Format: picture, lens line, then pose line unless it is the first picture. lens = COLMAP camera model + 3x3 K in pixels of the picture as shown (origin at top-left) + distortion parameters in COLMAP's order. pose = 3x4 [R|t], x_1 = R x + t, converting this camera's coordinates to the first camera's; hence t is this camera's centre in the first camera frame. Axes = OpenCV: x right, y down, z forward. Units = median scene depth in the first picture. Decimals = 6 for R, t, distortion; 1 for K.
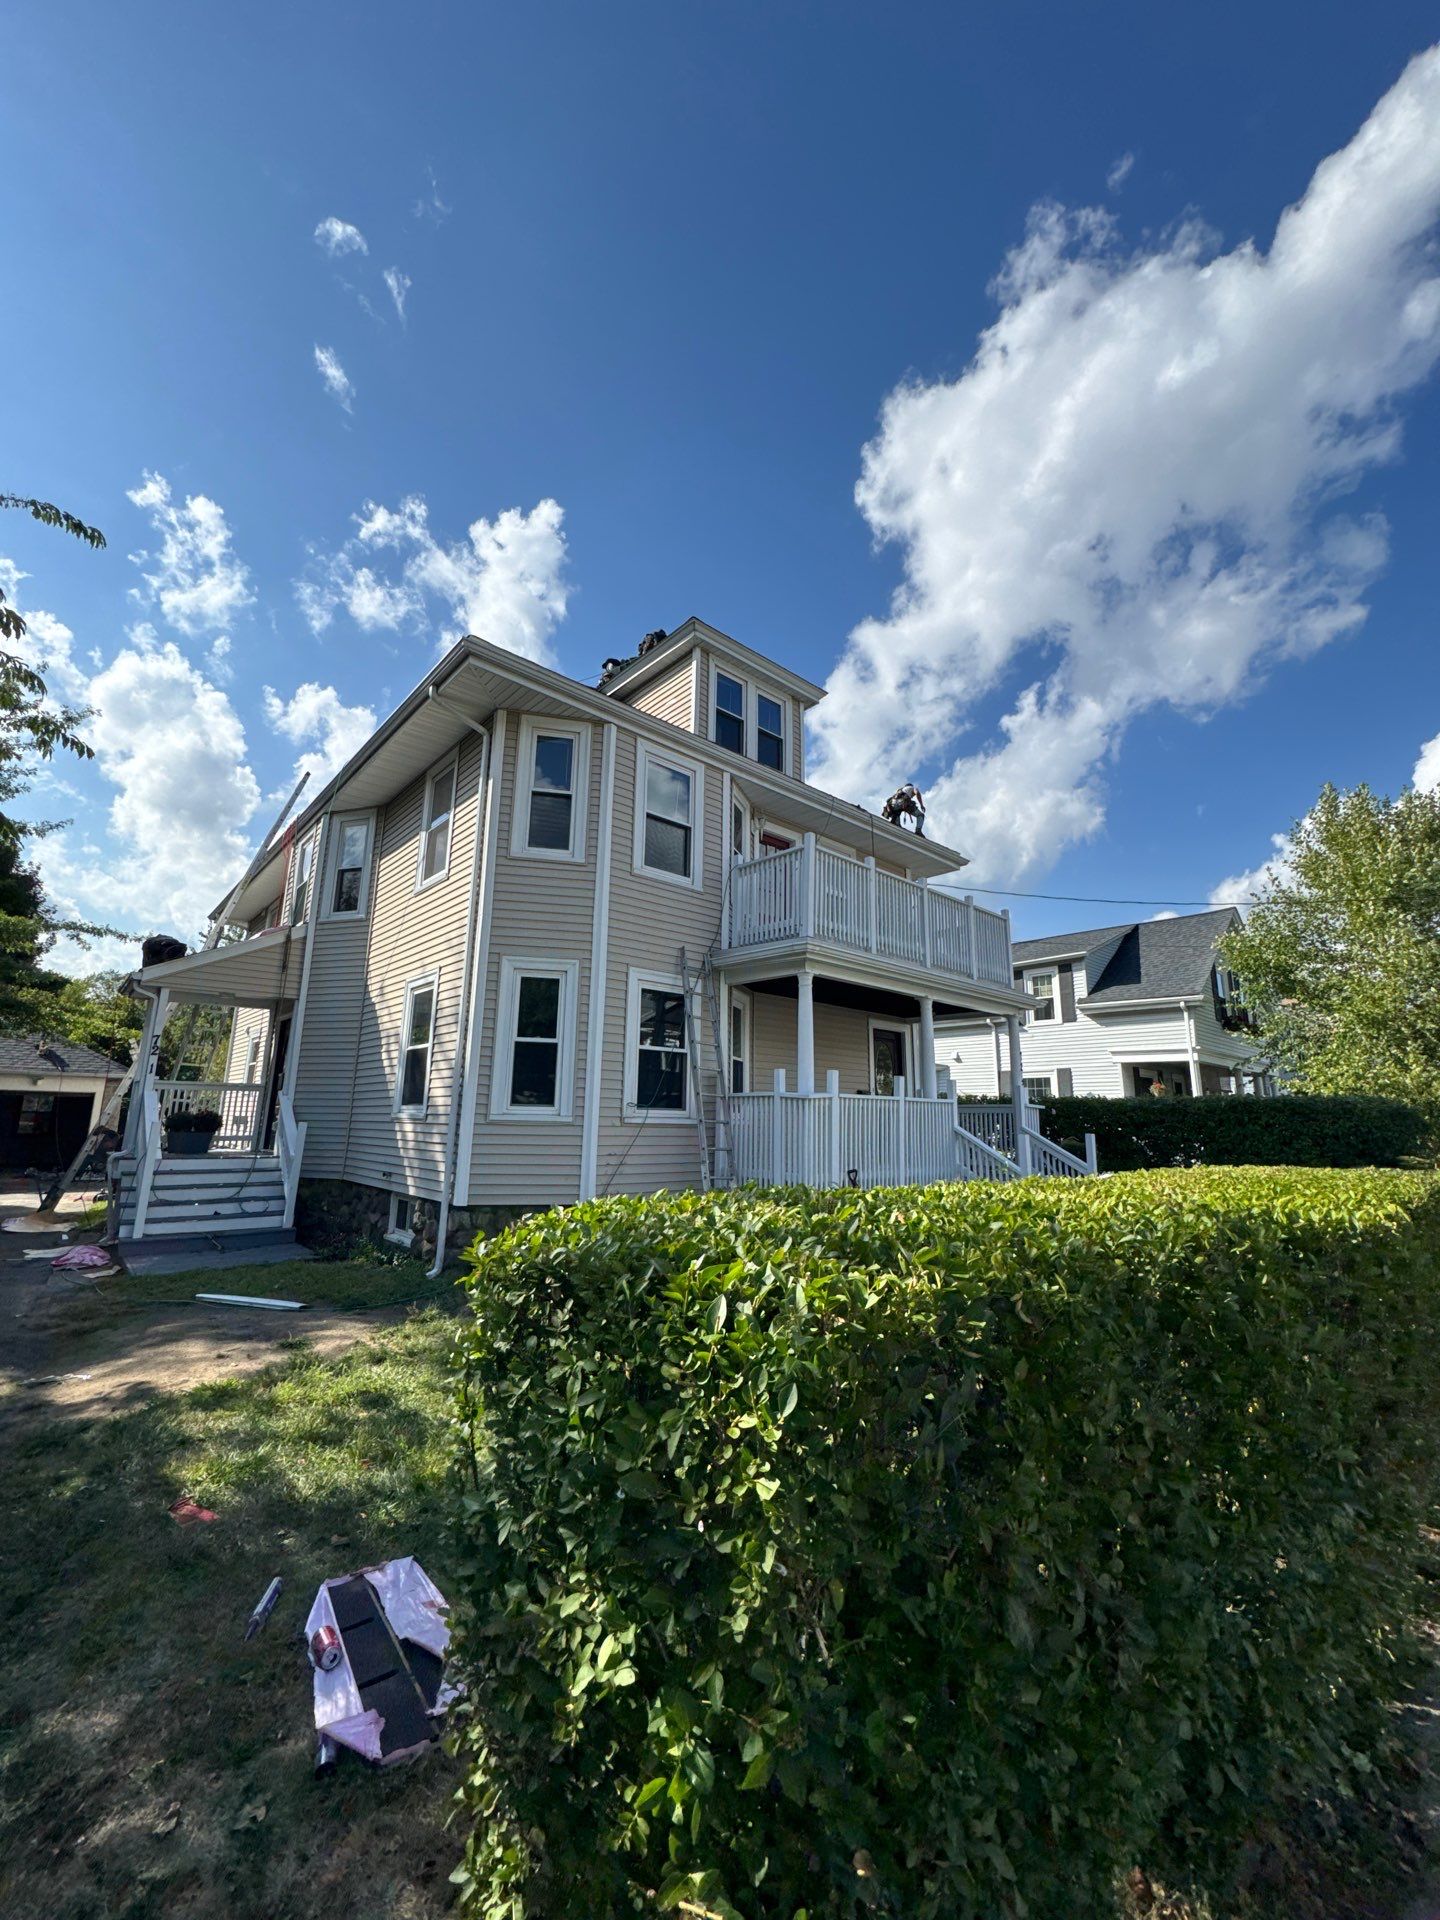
lens RADIAL K [[769.5, 0, 711.6], [0, 769.5, 955.9], [0, 0, 1]] dist [0.055682, -0.000095]
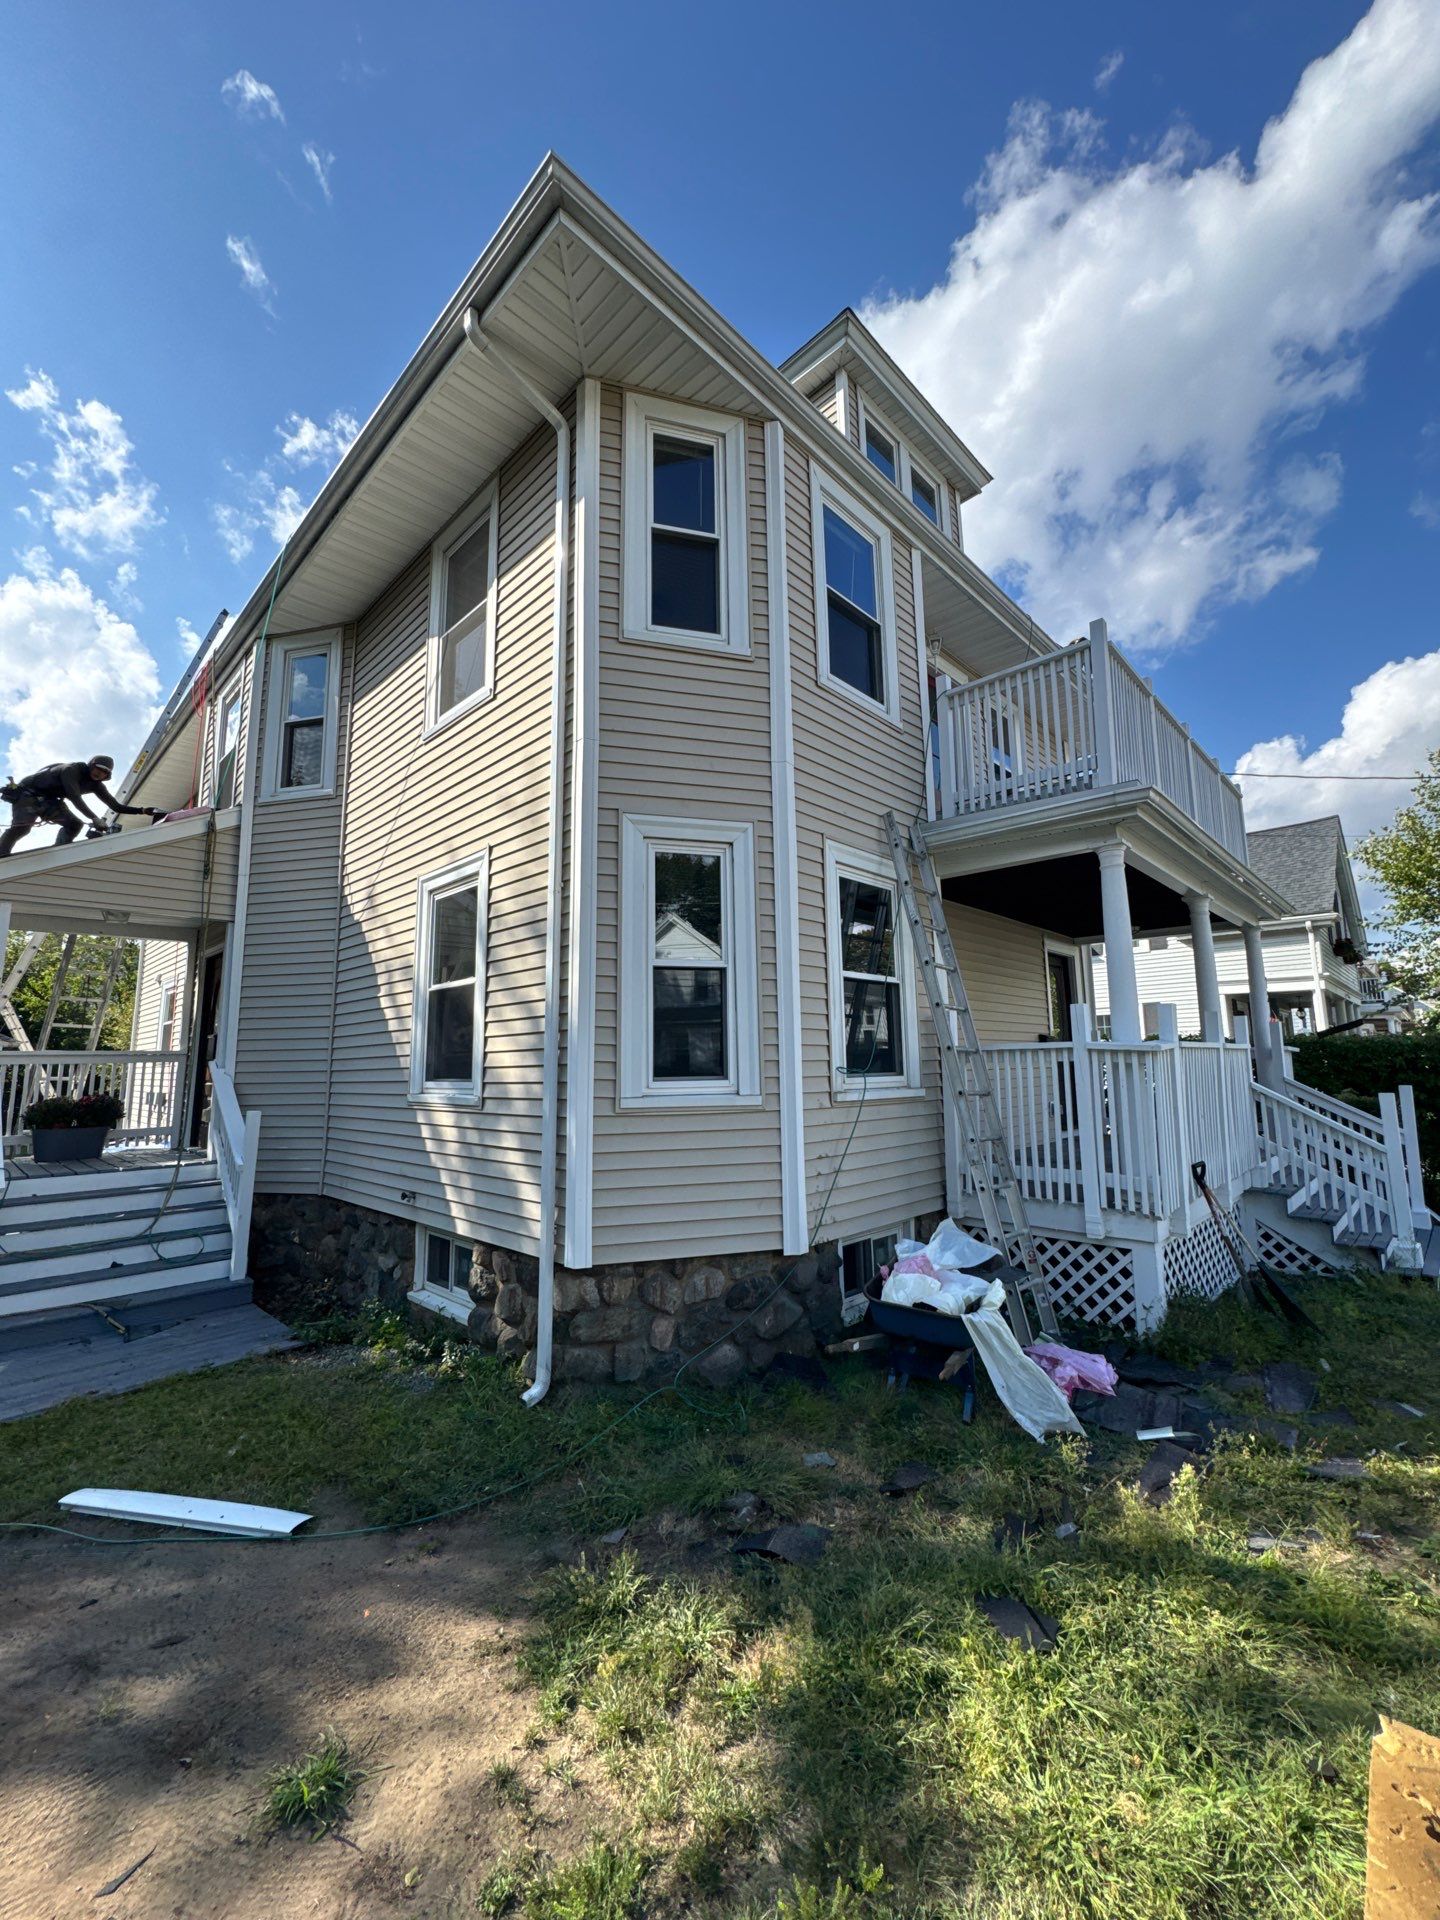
lens RADIAL K [[768.1, 0, 728.0], [0, 768.1, 938.3], [0, 0, 1]] dist [0.036729, -0.014744]
pose [[0.995958, -0.018629, 0.087862, -0.166628], [0.014938, 0.998986, 0.042482, 0.045850], [-0.088565, -0.040998, 0.995226, 0.298491]]
